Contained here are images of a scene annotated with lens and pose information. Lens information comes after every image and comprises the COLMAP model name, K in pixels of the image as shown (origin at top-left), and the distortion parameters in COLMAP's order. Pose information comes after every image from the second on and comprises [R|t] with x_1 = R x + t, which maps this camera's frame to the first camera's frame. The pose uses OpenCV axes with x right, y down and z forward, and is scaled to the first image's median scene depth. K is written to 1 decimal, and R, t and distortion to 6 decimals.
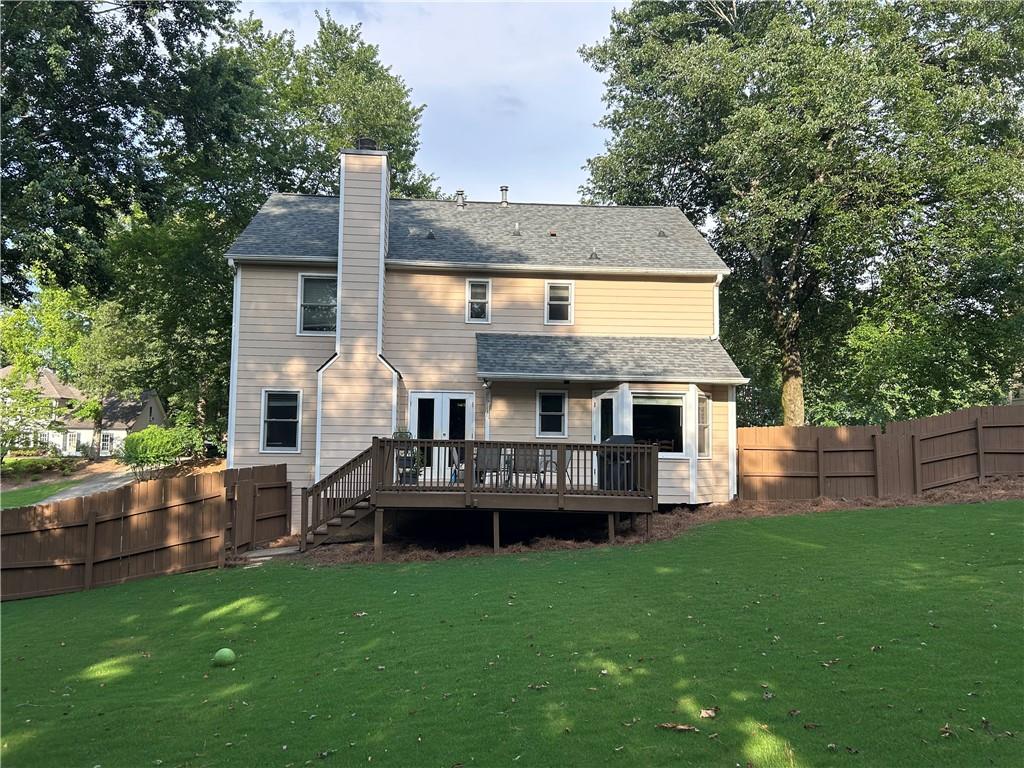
lens RADIAL K [[766.1, 0, 512.0], [0, 766.1, 384.0], [0, 0, 1]] dist [0.059325, -0.001420]
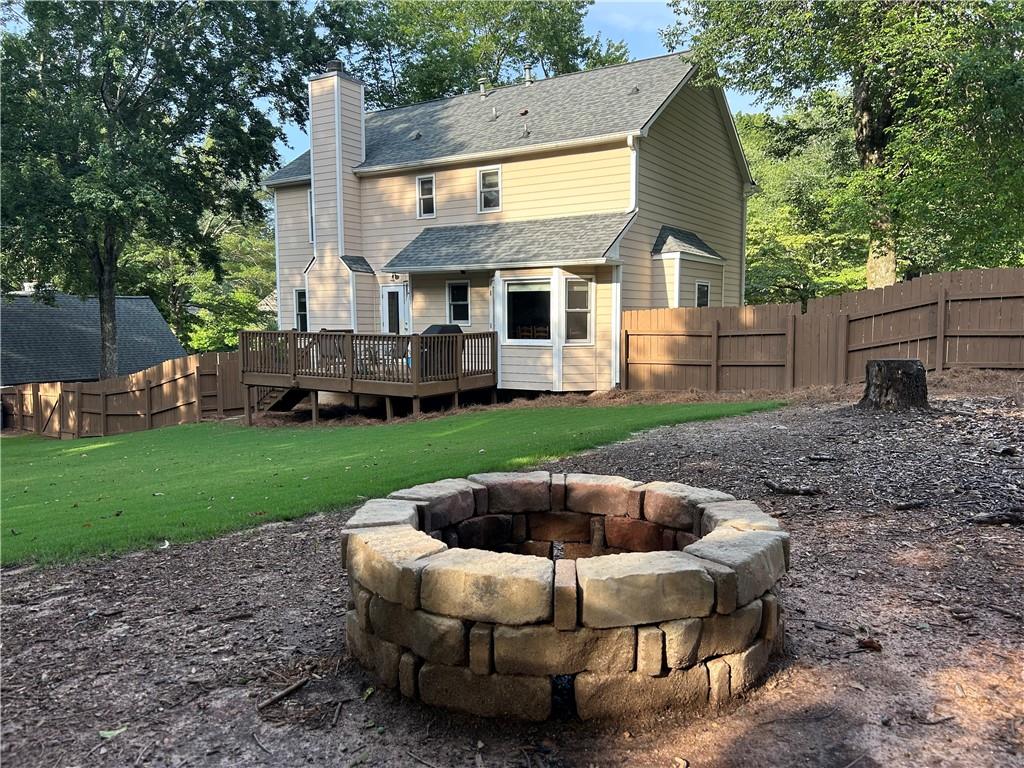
lens RADIAL K [[823.0, 0, 512.0], [0, 823.0, 384.0], [0, 0, 1]] dist [0.071393, -0.000870]
pose [[0.796972, 0.029396, -0.603300, 0.783187], [0.066153, 0.988559, 0.135556, 0.000379], [0.600383, -0.147944, 0.785909, 0.138746]]
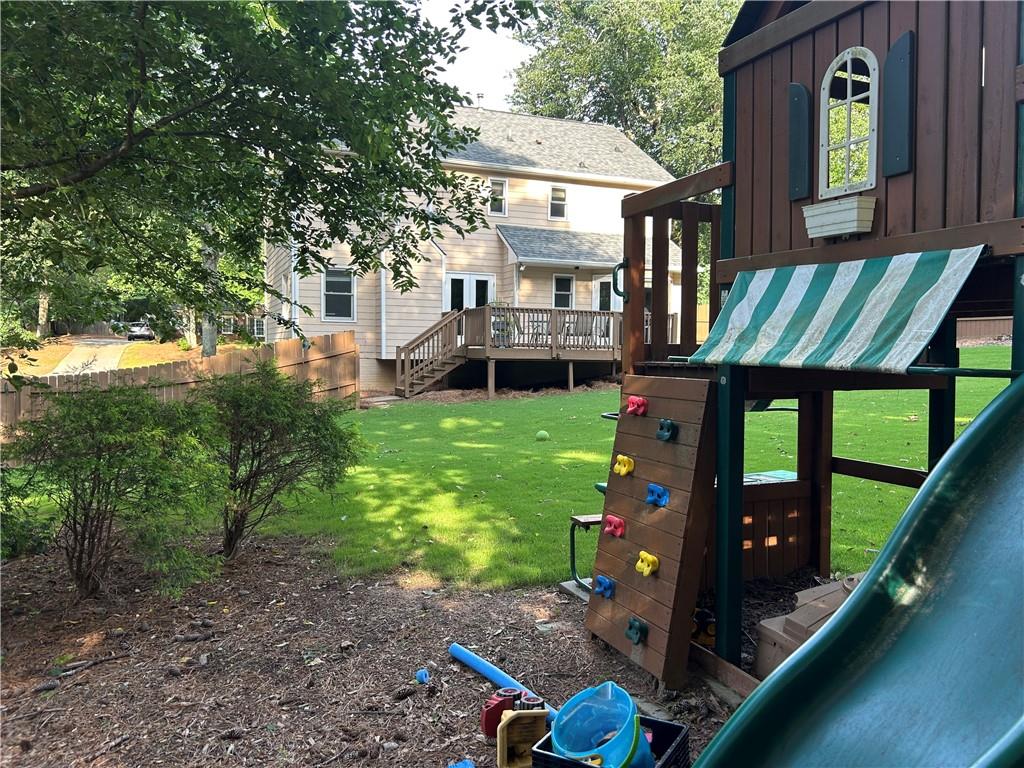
lens RADIAL K [[766.1, 0, 512.0], [0, 766.1, 384.0], [0, 0, 1]] dist [0.059325, -0.001420]
pose [[0.948435, -0.017303, 0.316498, -0.425236], [-0.023795, 0.991805, 0.125529, 0.031015], [-0.316076, -0.126587, 0.940251, -0.178791]]
